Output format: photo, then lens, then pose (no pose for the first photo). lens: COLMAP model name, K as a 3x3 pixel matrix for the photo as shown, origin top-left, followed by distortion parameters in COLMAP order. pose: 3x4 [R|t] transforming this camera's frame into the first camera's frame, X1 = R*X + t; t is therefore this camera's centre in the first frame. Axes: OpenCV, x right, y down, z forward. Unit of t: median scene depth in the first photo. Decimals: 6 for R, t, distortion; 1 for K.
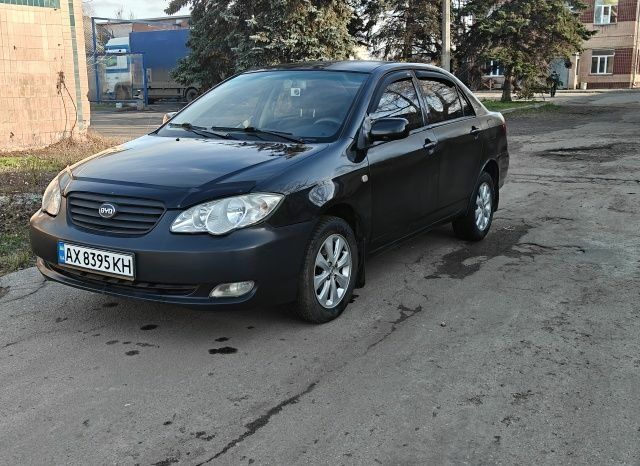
lens RADIAL K [[755.1, 0, 302.0], [0, 755.1, 236.1], [0, 0, 1]] dist [0.019032, 0.000000]
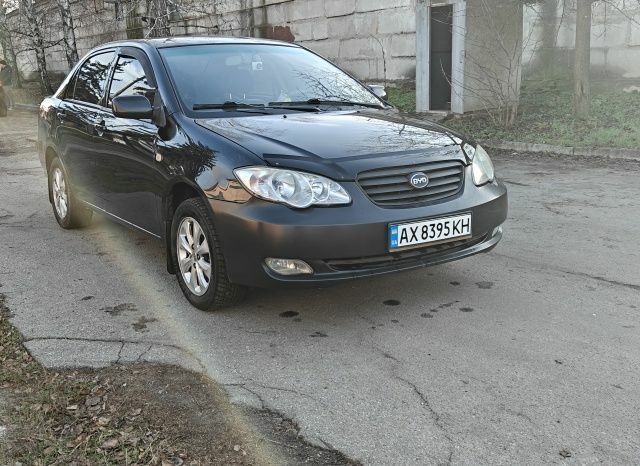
lens RADIAL K [[755.1, 0, 345.7], [0, 755.1, 233.4], [0, 0, 1]] dist [0.019032, 0.000000]
pose [[0.389877, -0.204882, 0.897786, -1.185177], [0.210318, 0.968979, 0.129796, -0.114463], [-0.896528, 0.138216, 0.420873, 0.692753]]
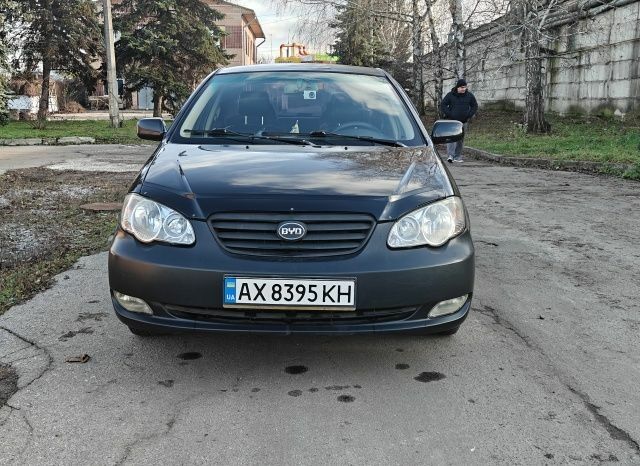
lens RADIAL K [[755.1, 0, 323.2], [0, 755.1, 236.0], [0, 0, 1]] dist [0.019032, 0.000000]
pose [[0.844705, -0.082423, 0.528847, -0.662706], [0.097361, 0.995249, -0.000397, -0.024783], [-0.526302, 0.051825, 0.848717, 0.298657]]
